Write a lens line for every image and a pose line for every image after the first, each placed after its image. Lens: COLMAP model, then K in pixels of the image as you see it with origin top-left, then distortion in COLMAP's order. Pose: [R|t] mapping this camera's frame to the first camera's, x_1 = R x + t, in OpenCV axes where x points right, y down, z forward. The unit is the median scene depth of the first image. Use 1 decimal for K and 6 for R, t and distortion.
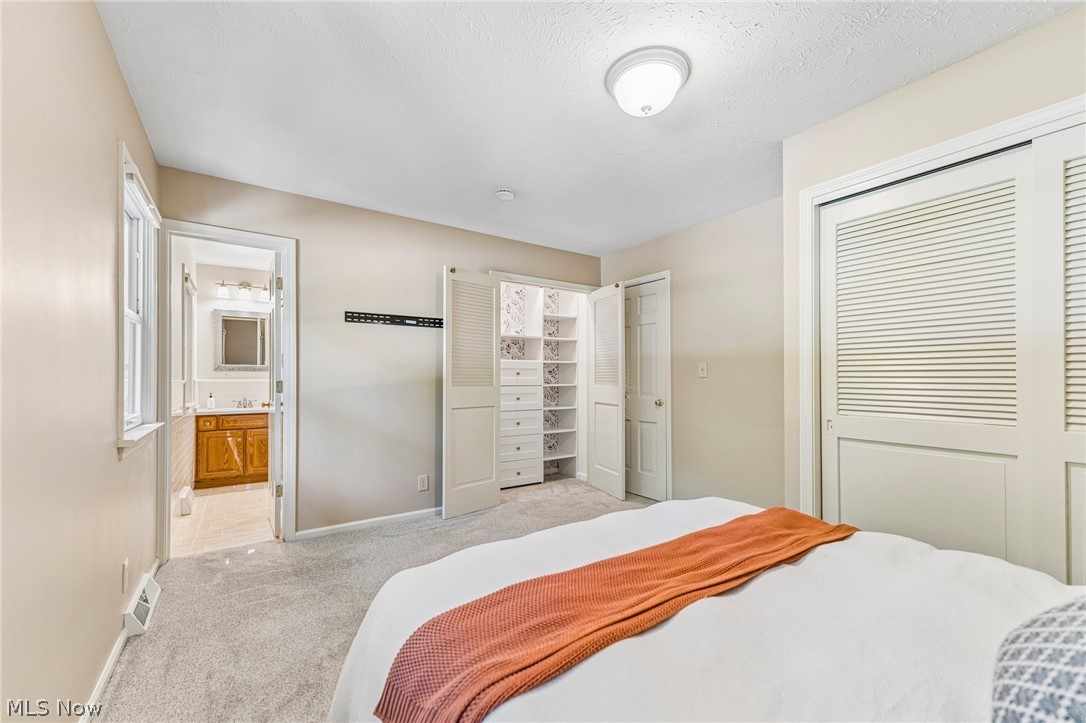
lens RADIAL K [[437.2, 0, 545.0], [0, 437.2, 360.7], [0, 0, 1]] dist [-0.000561, -0.000278]
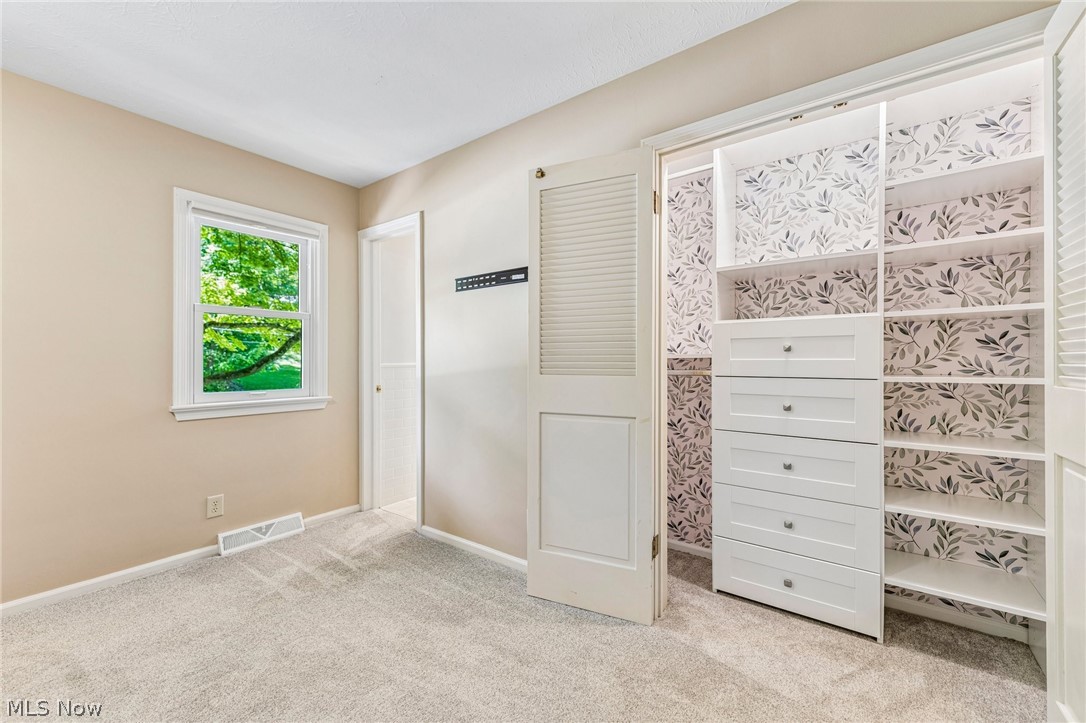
lens RADIAL K [[437.2, 0, 545.0], [0, 437.2, 360.7], [0, 0, 1]] dist [-0.000561, -0.000278]
pose [[0.315197, -0.002842, -0.949022, 0.267429], [0.038623, 0.999205, 0.009835, 0.027451], [0.948240, -0.039754, 0.315057, 0.644050]]
